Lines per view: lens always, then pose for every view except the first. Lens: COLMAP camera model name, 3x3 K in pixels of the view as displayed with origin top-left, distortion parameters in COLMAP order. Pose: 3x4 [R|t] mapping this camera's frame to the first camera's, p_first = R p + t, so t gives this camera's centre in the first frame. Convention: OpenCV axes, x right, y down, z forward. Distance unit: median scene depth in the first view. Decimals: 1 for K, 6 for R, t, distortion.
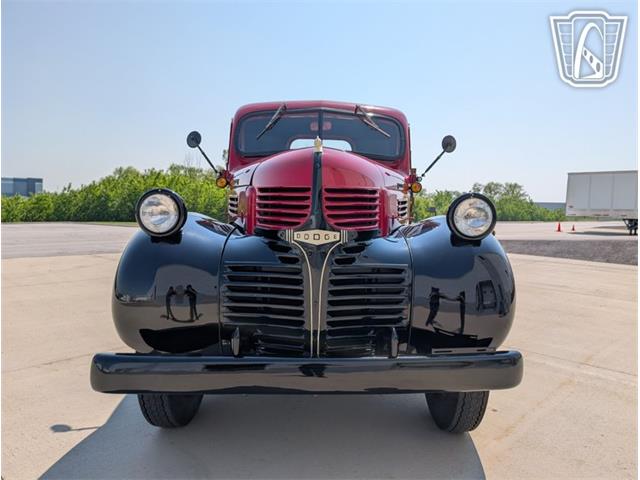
lens RADIAL K [[455.6, 0, 320.4], [0, 455.6, 236.4], [0, 0, 1]] dist [0.007674, -0.000195]
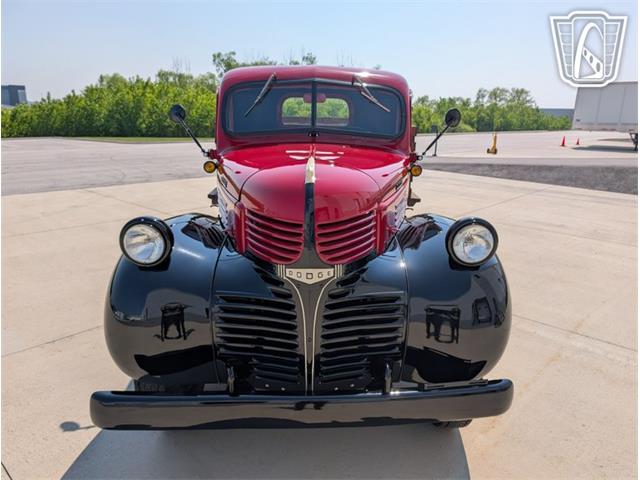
lens RADIAL K [[458.7, 0, 320.0], [0, 458.7, 240.0], [0, 0, 1]] dist [0.001163, 0.000679]
pose [[0.999954, -0.009340, 0.002231, 0.010684], [0.008709, 0.979940, 0.199102, -0.230666], [-0.004046, -0.199074, 0.979976, 0.055918]]
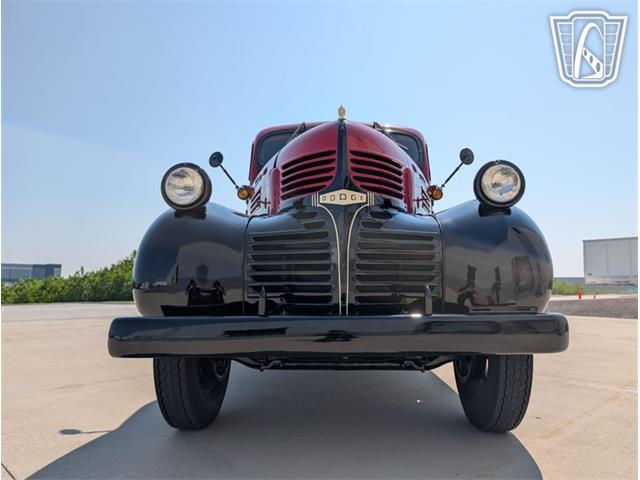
lens RADIAL K [[456.4, 0, 324.2], [0, 456.4, 241.6], [0, 0, 1]] dist [0.002857, 0.000468]
pose [[0.999559, -0.020781, -0.021205, -0.025974], [0.017122, 0.986945, -0.160143, 0.219652], [0.024256, 0.159709, 0.986866, 0.036959]]
